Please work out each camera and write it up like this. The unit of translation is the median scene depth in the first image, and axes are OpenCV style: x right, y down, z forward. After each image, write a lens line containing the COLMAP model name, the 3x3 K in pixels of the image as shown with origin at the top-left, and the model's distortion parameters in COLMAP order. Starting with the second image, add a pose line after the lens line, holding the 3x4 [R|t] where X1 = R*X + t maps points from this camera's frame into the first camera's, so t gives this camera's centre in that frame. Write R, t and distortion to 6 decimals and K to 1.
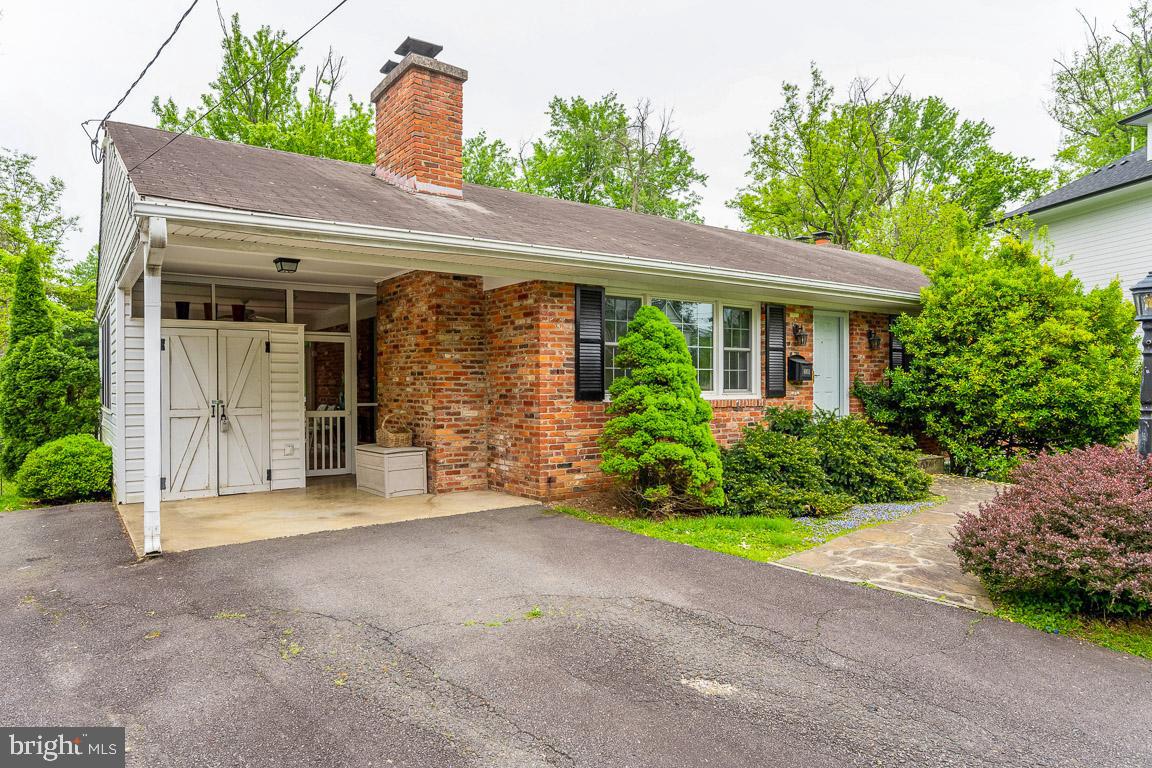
lens RADIAL K [[697.5, 0, 576.5], [0, 697.5, 381.7], [0, 0, 1]] dist [-0.000348, 0.000827]
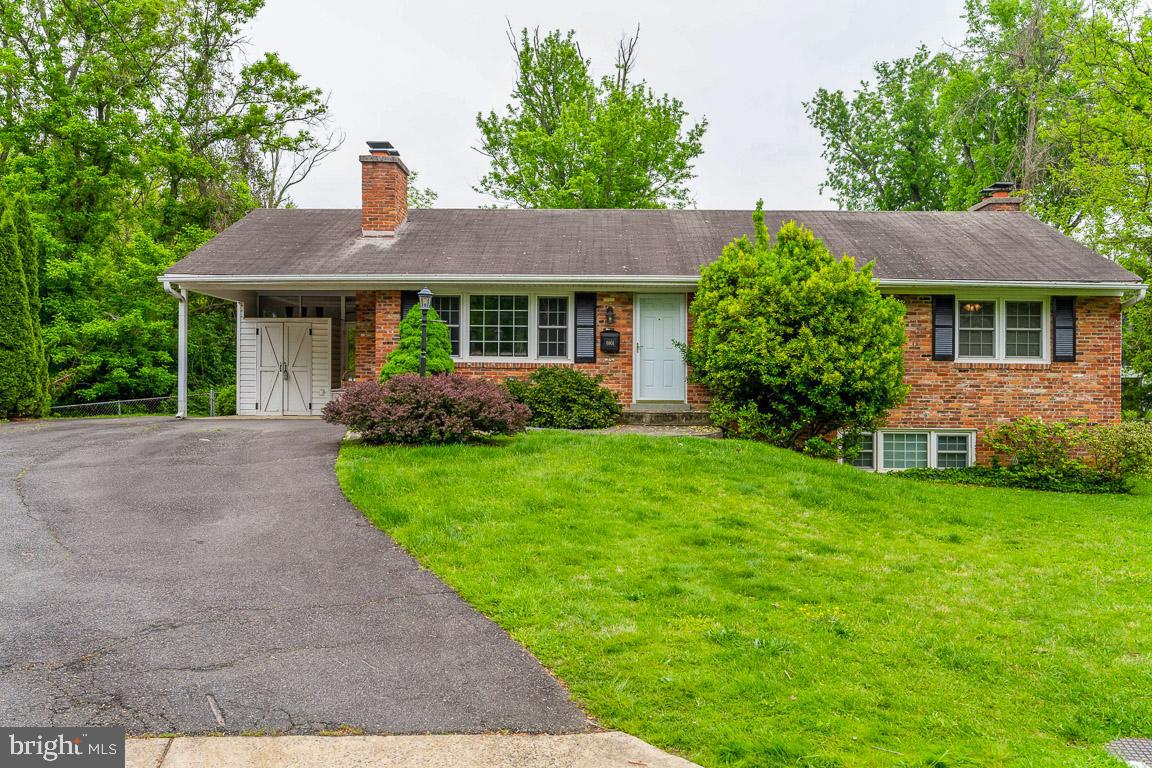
lens RADIAL K [[993.6, 0, 576.2], [0, 993.6, 383.1], [0, 0, 1]] dist [-0.004535, -0.002802]
pose [[0.802722, 0.010151, -0.596268, 1.546022], [-0.011985, 0.999928, 0.000889, 0.066136], [0.596234, 0.006433, 0.802785, -0.581100]]
